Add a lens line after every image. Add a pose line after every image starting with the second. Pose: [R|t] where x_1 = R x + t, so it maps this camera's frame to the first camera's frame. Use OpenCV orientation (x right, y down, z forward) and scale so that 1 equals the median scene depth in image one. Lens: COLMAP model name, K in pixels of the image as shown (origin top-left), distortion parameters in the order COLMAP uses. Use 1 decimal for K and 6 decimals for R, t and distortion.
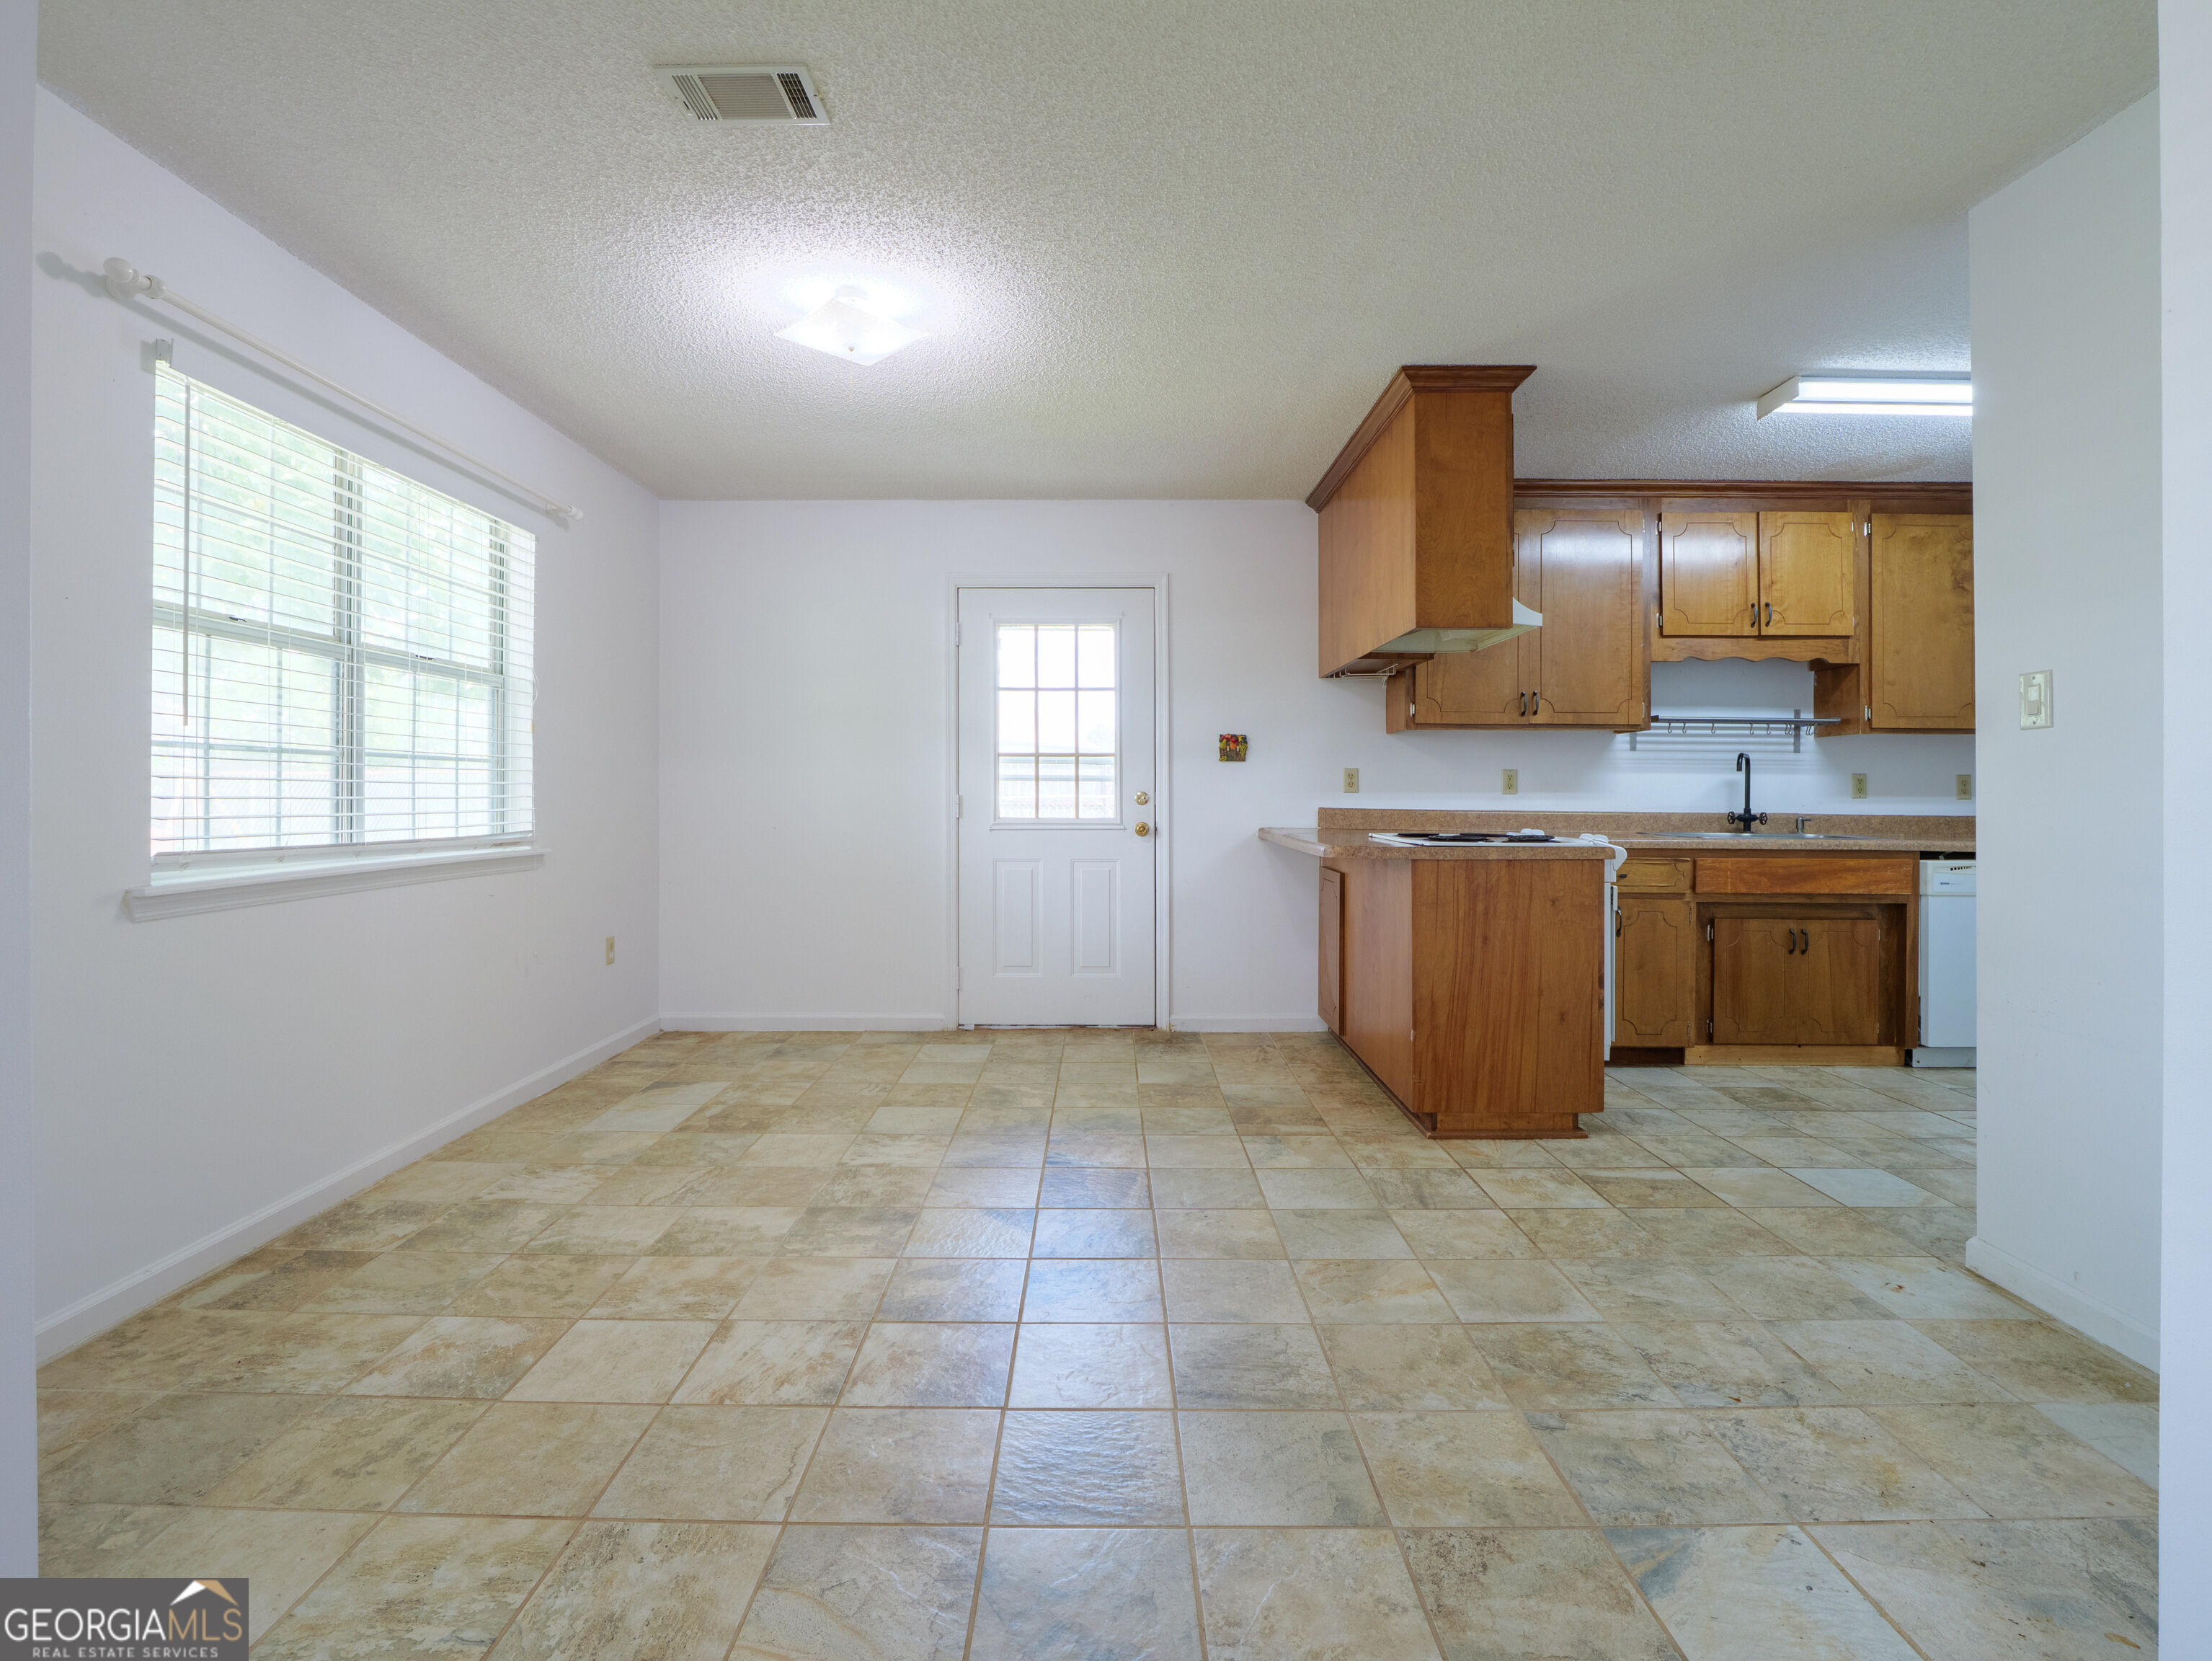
lens RADIAL K [[1074.8, 0, 1099.2], [0, 1074.8, 756.5], [0, 0, 1]] dist [-0.012614, -0.002366]
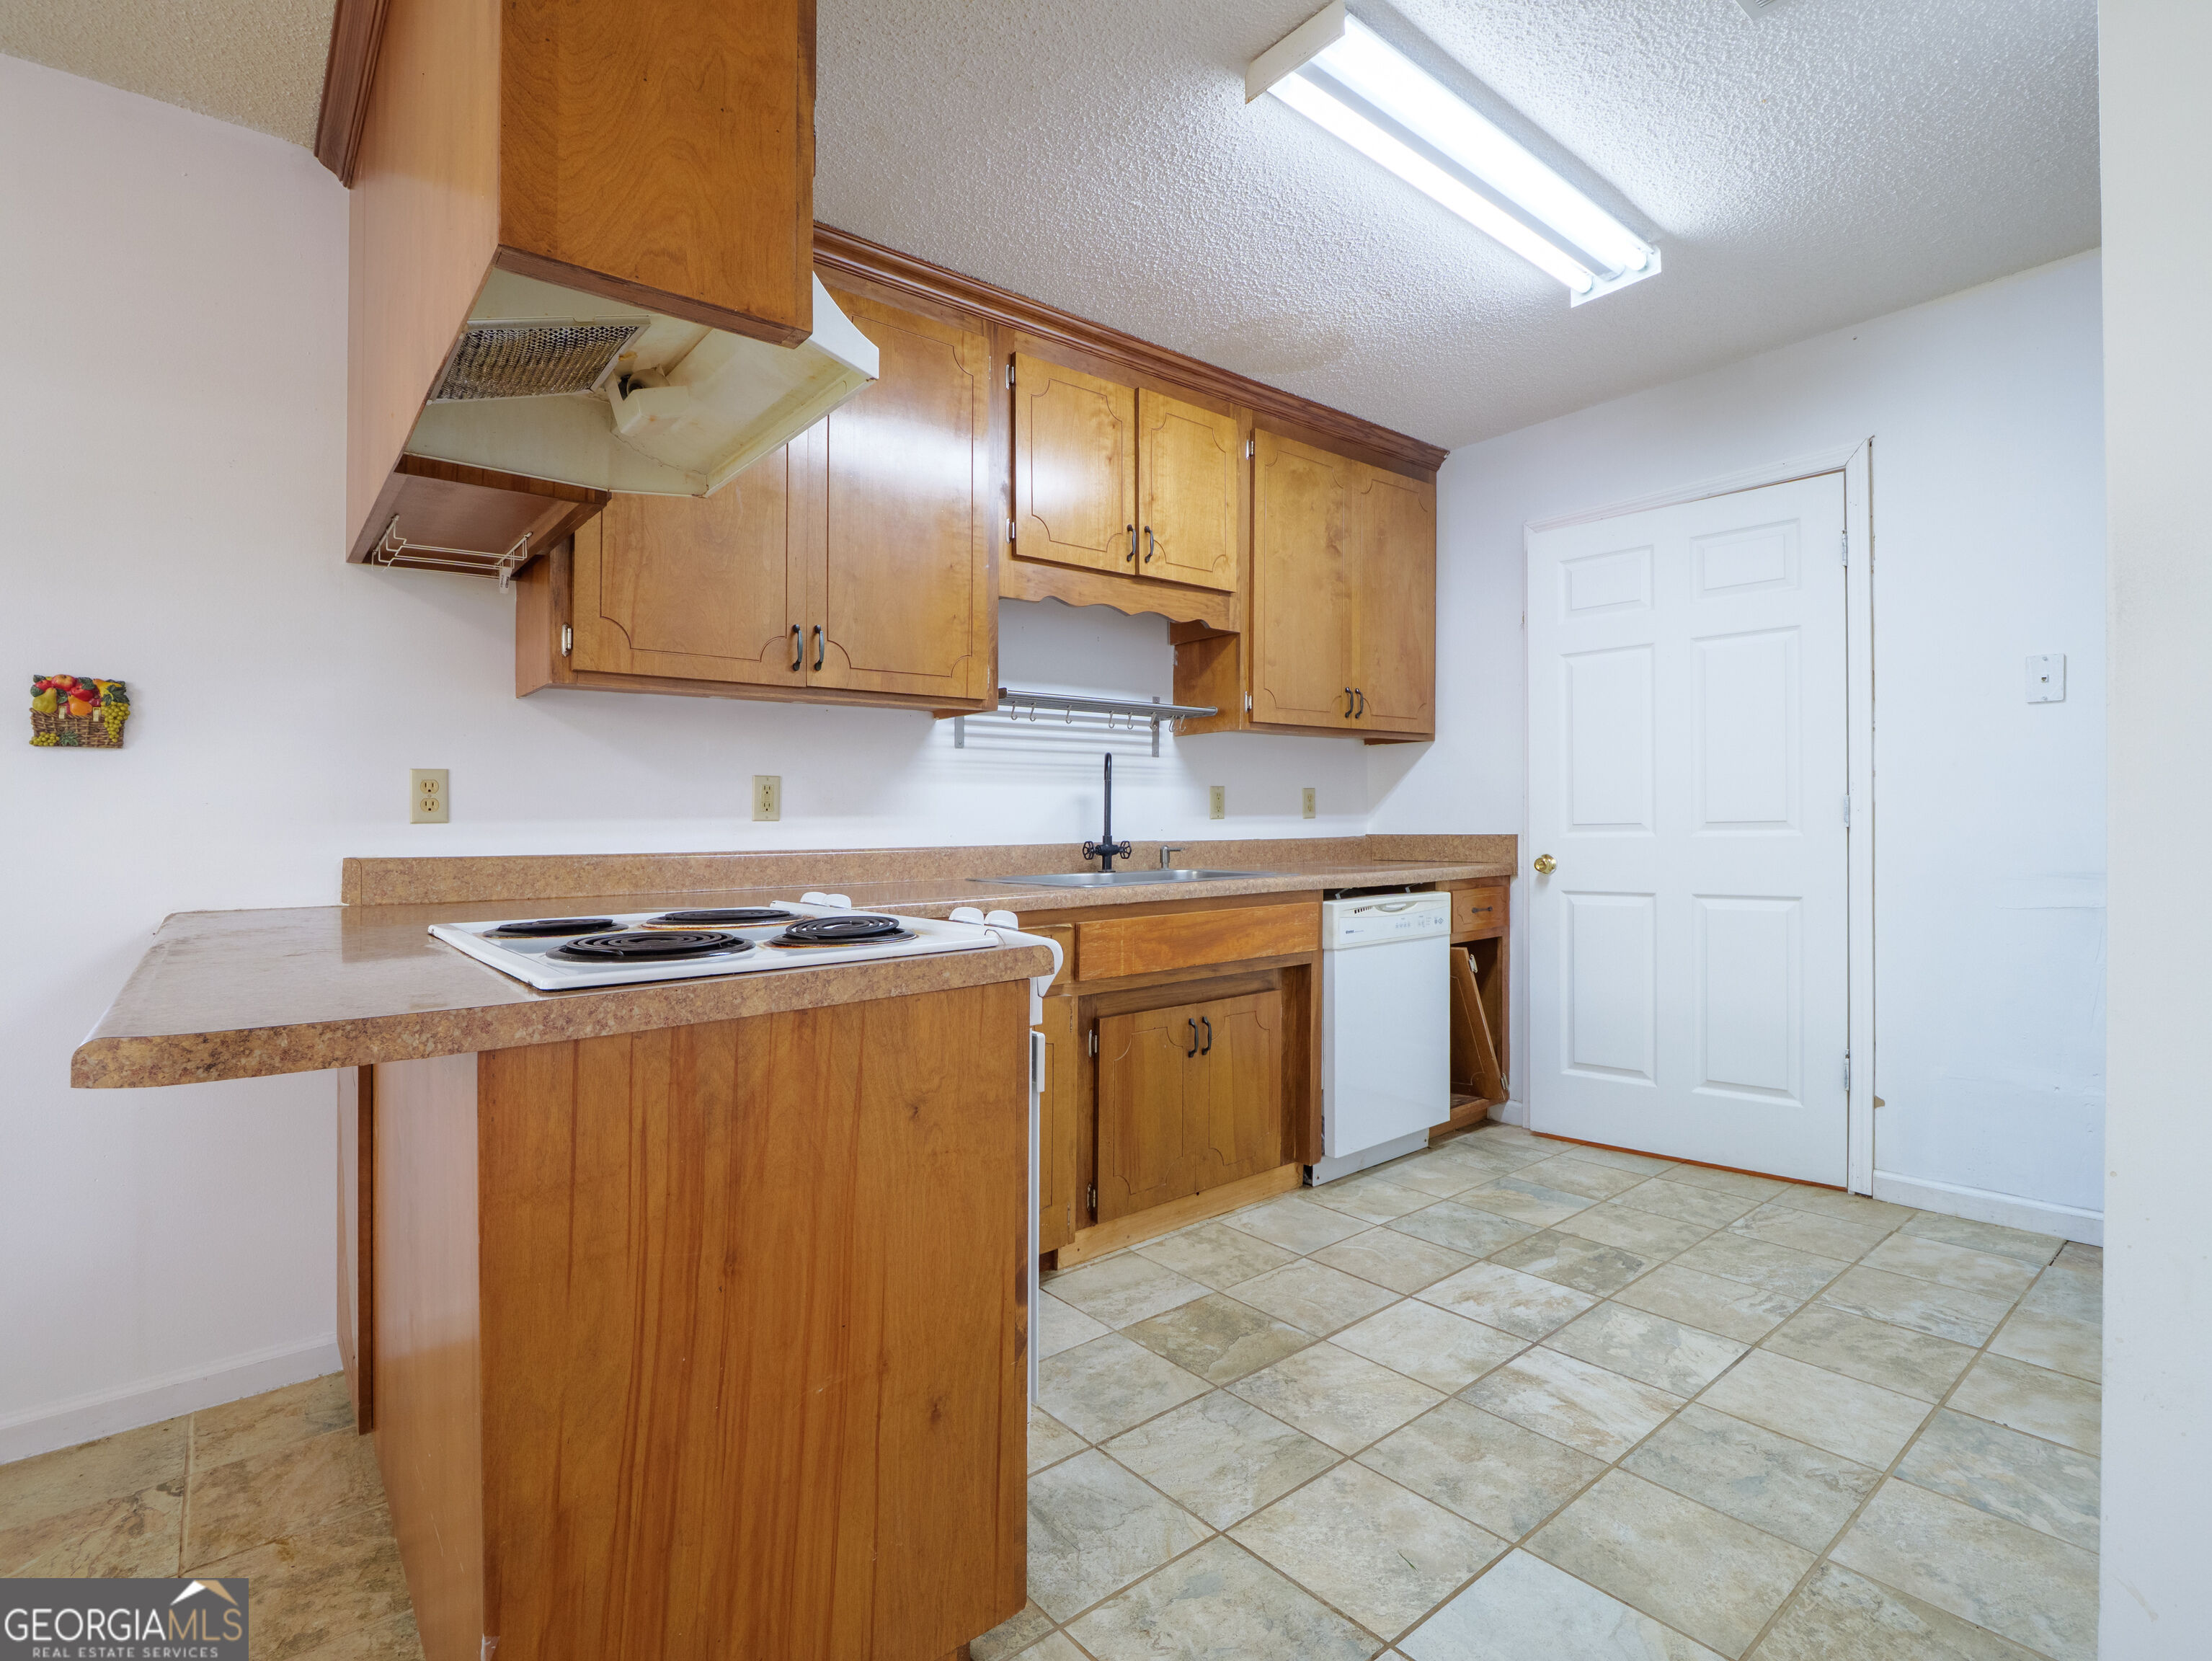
lens RADIAL K [[1074.8, 0, 1107.1], [0, 1074.8, 788.8], [0, 0, 1]] dist [-0.012614, -0.002366]
pose [[0.767582, 0.002569, 0.640945, 0.185153], [-0.004726, 0.999987, 0.001651, 0.019434], [-0.640933, -0.004296, 0.767585, 0.525658]]
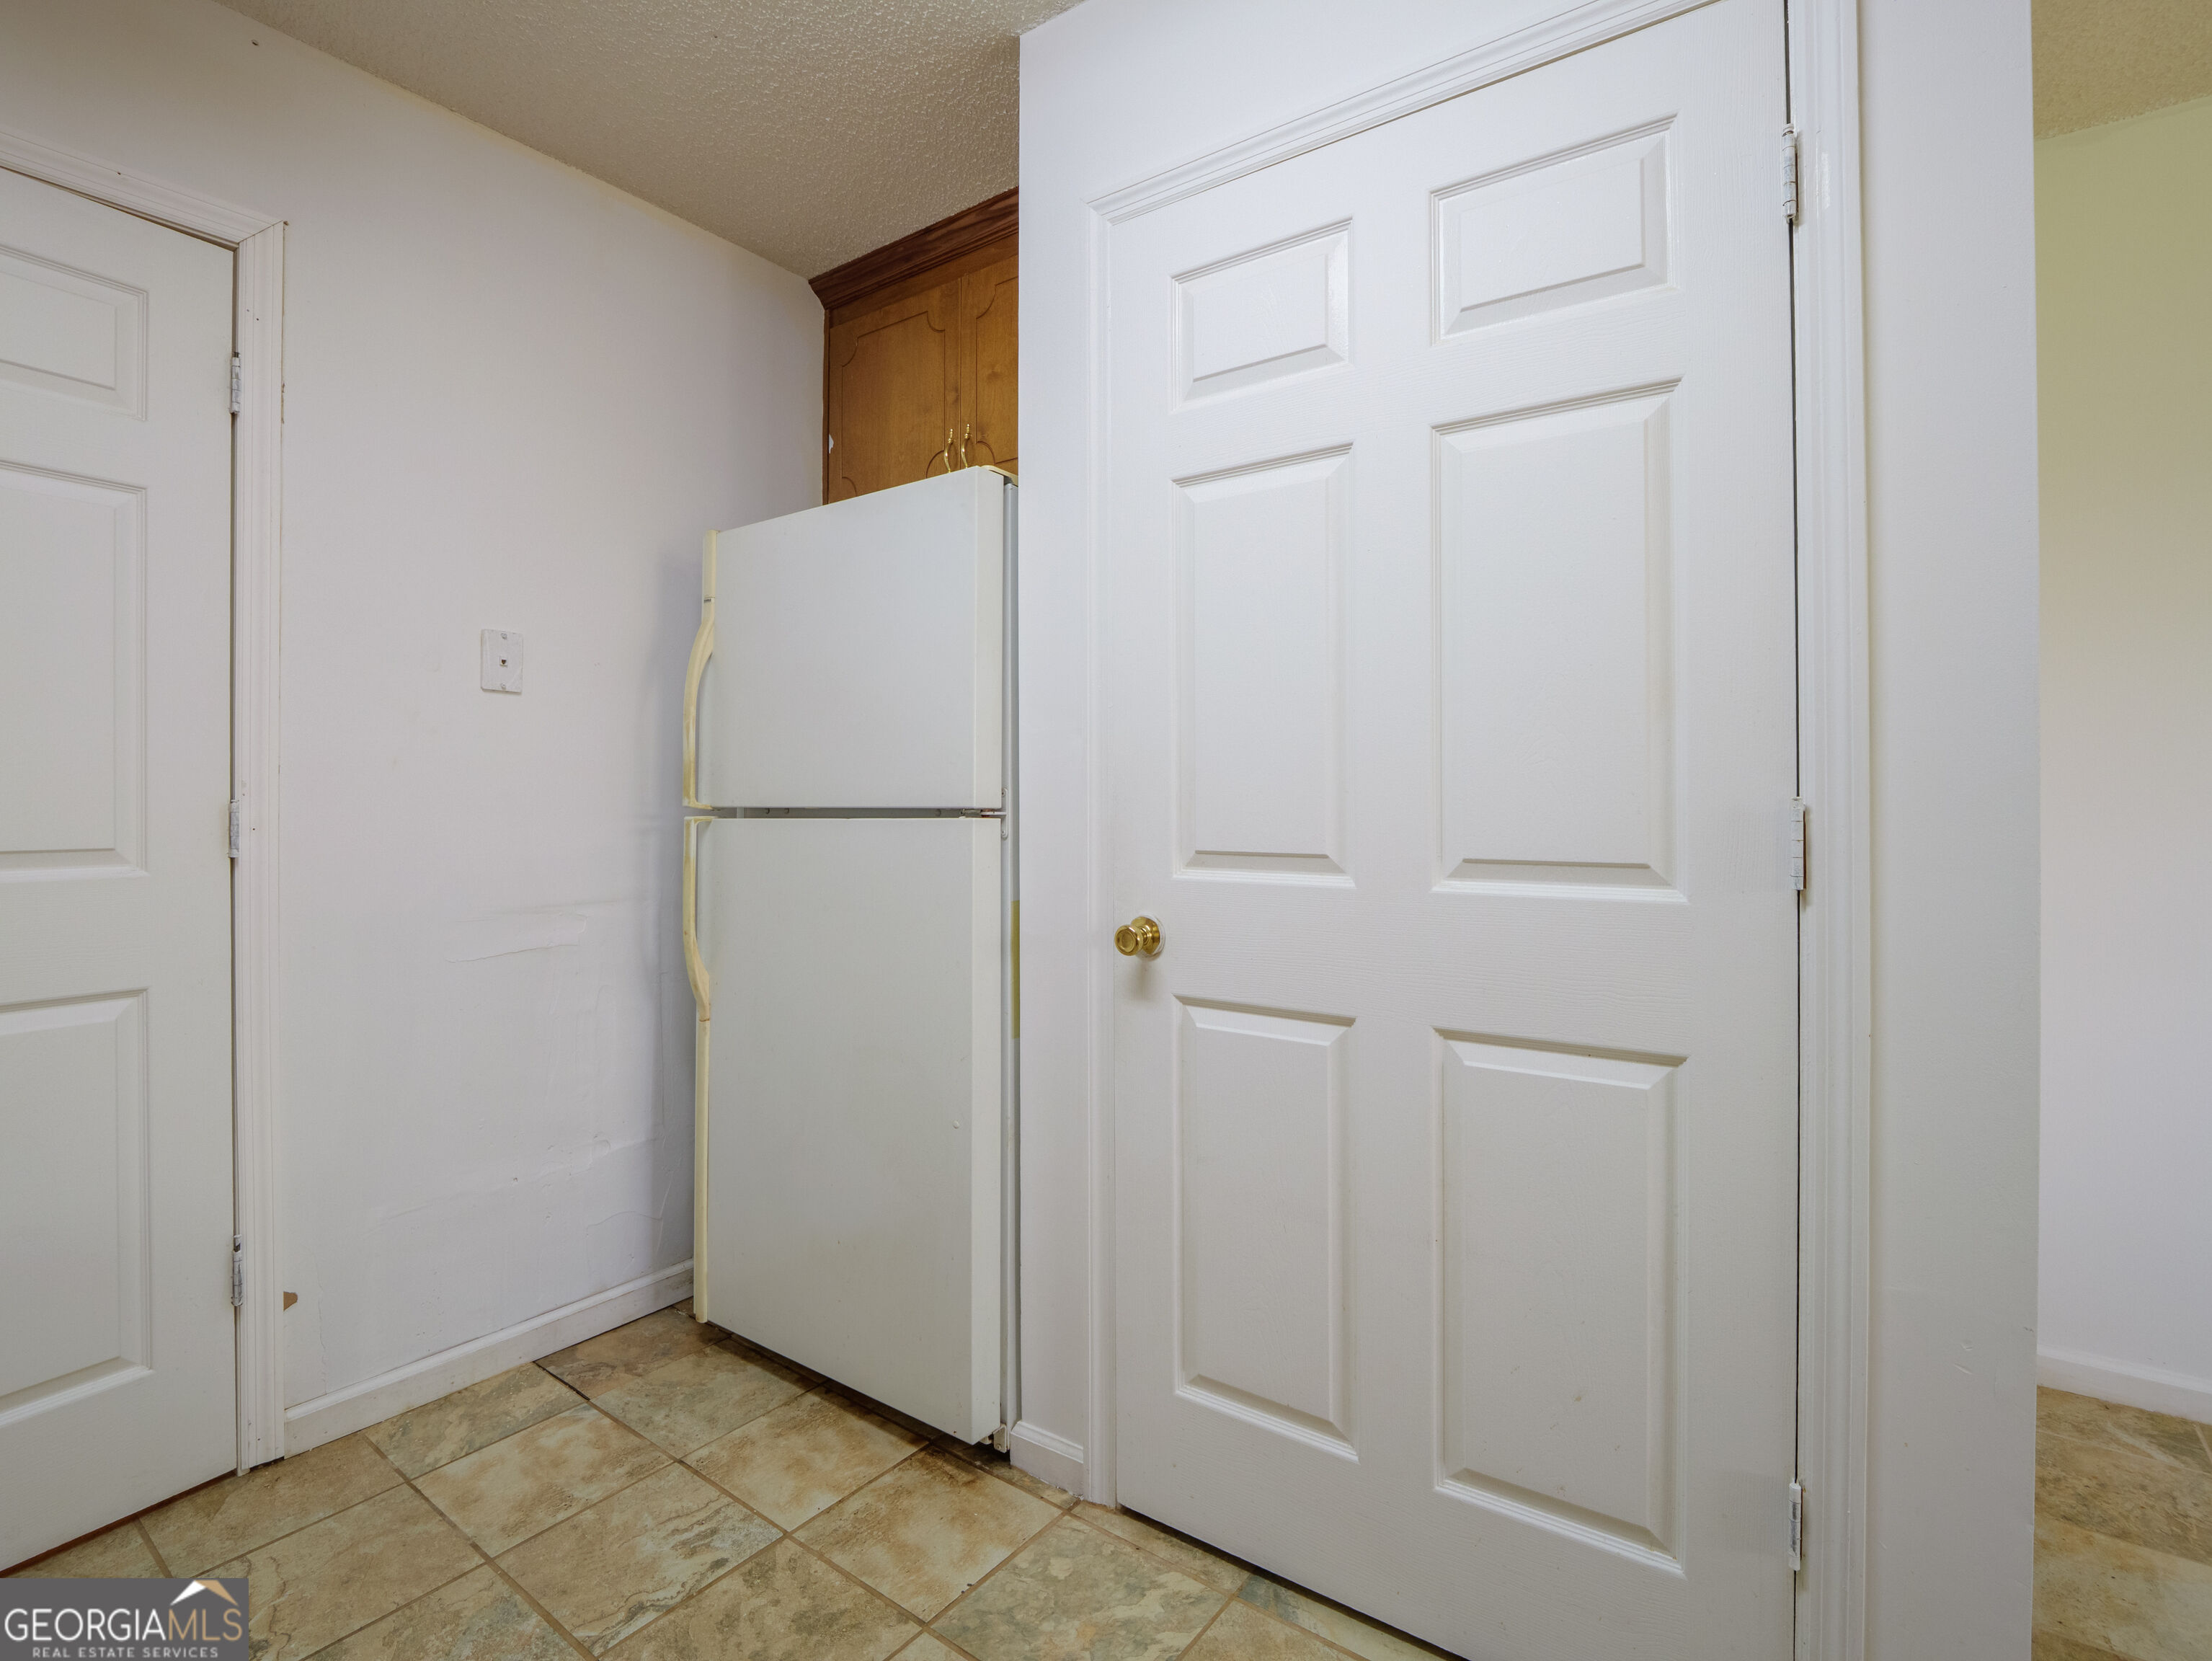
lens RADIAL K [[1074.8, 0, 1100.1], [0, 1074.8, 822.8], [0, 0, 1]] dist [-0.012614, -0.002366]
pose [[-0.802019, -0.017039, 0.597055, 0.490162], [-0.026941, 0.999608, -0.007662, 0.023601], [-0.596690, -0.022230, -0.802164, 0.877168]]
